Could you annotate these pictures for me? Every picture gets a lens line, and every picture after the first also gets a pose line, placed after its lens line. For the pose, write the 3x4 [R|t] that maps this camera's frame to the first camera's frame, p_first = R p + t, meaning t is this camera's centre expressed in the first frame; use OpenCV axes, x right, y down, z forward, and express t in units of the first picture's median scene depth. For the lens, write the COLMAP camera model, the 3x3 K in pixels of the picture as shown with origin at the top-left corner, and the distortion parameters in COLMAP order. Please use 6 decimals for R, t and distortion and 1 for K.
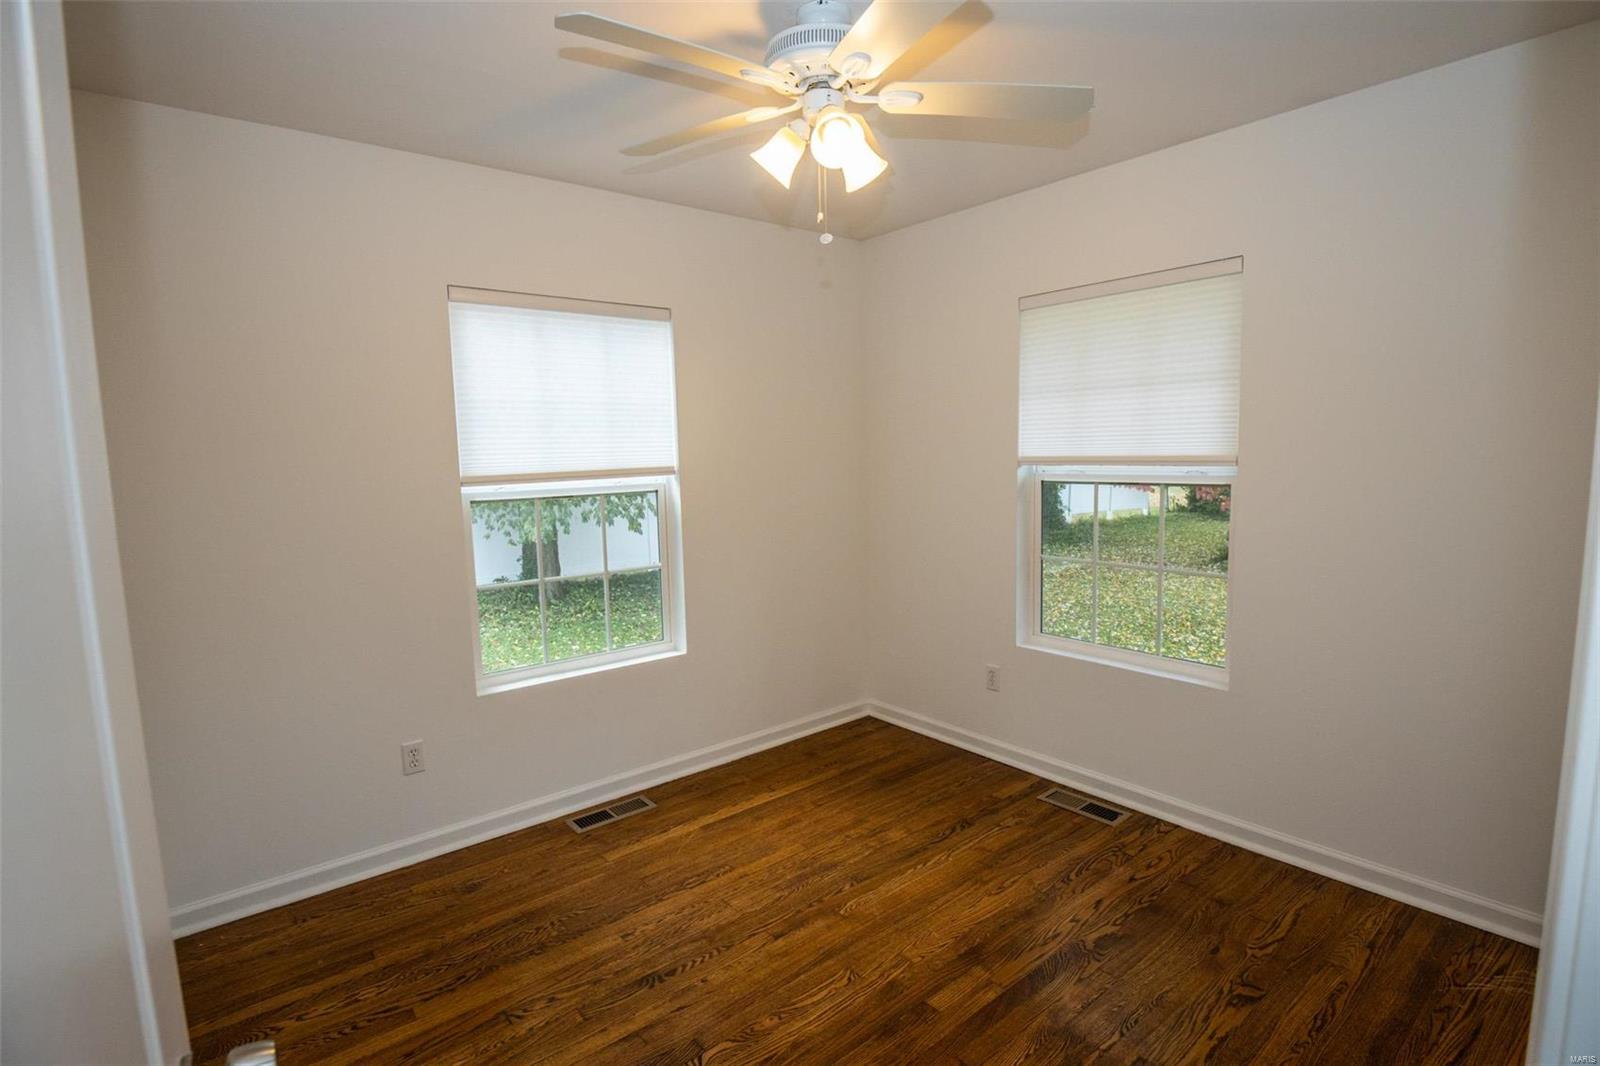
lens RADIAL K [[779.5, 0, 808.6], [0, 779.5, 534.1], [0, 0, 1]] dist [-0.026002, -0.000578]
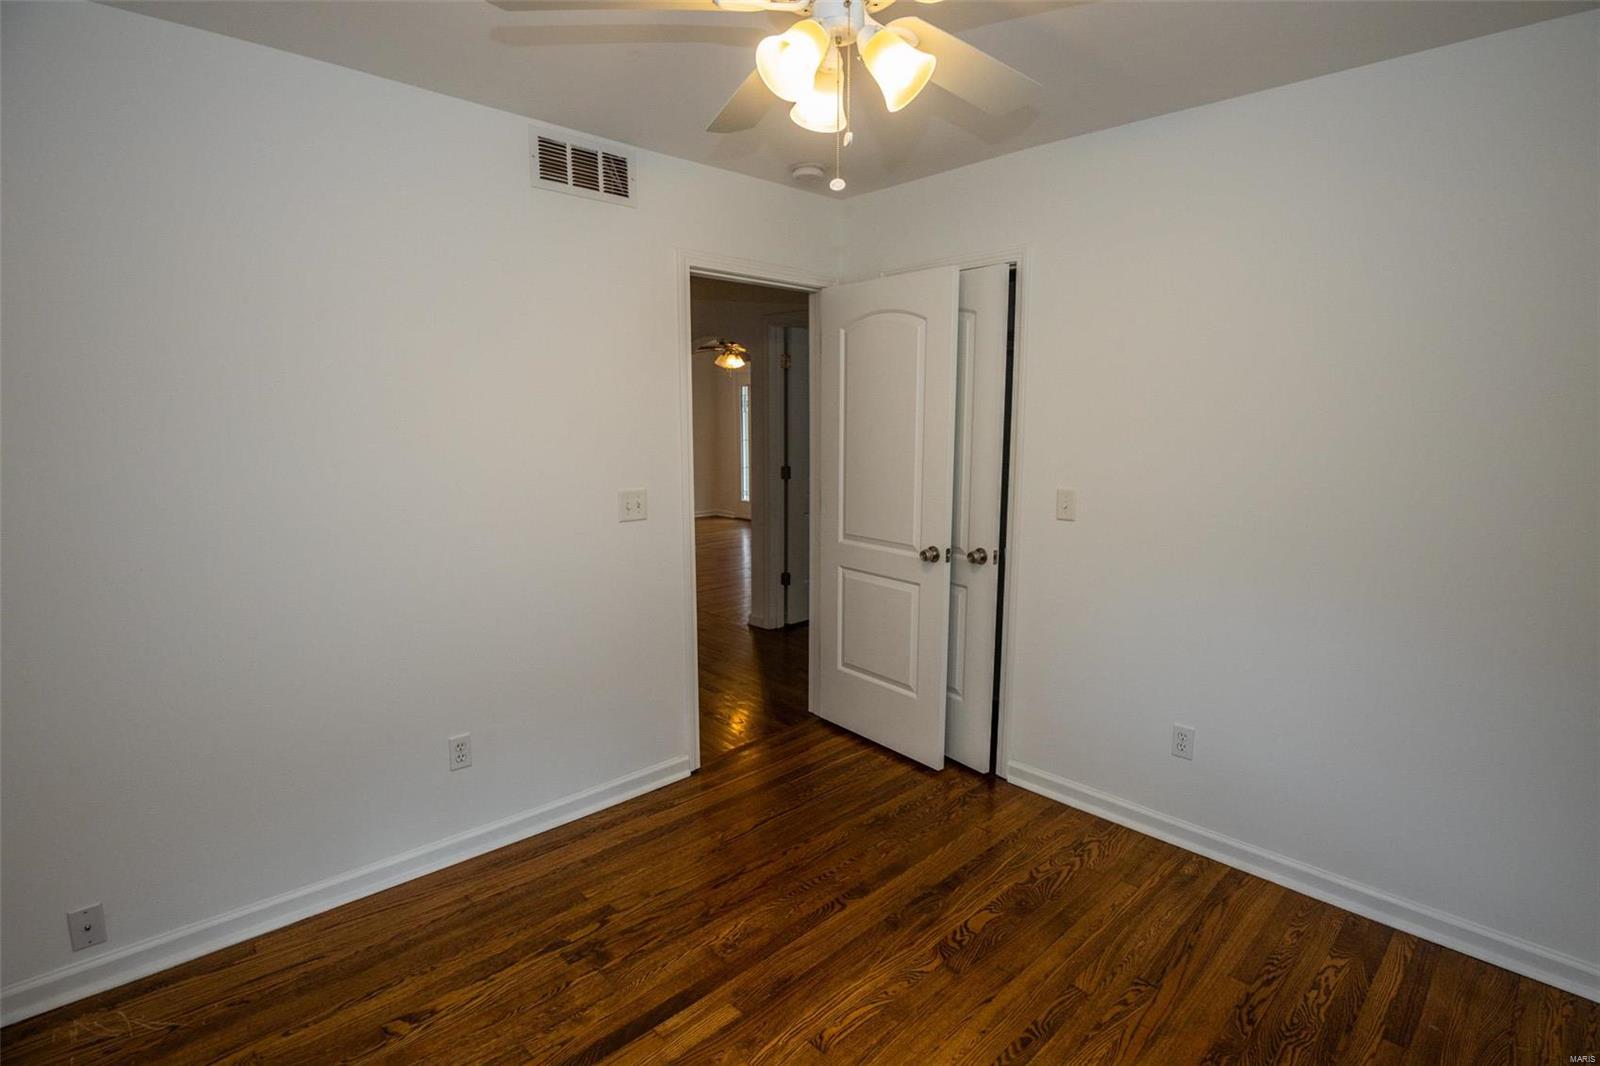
lens RADIAL K [[775.1, 0, 796.0], [0, 775.1, 532.9], [0, 0, 1]] dist [-0.003058, -0.000130]
pose [[-0.998130, 0.029530, -0.053521, 0.099643], [0.014630, 0.965527, 0.259892, -0.195749], [0.059351, 0.258623, -0.964153, 1.515080]]
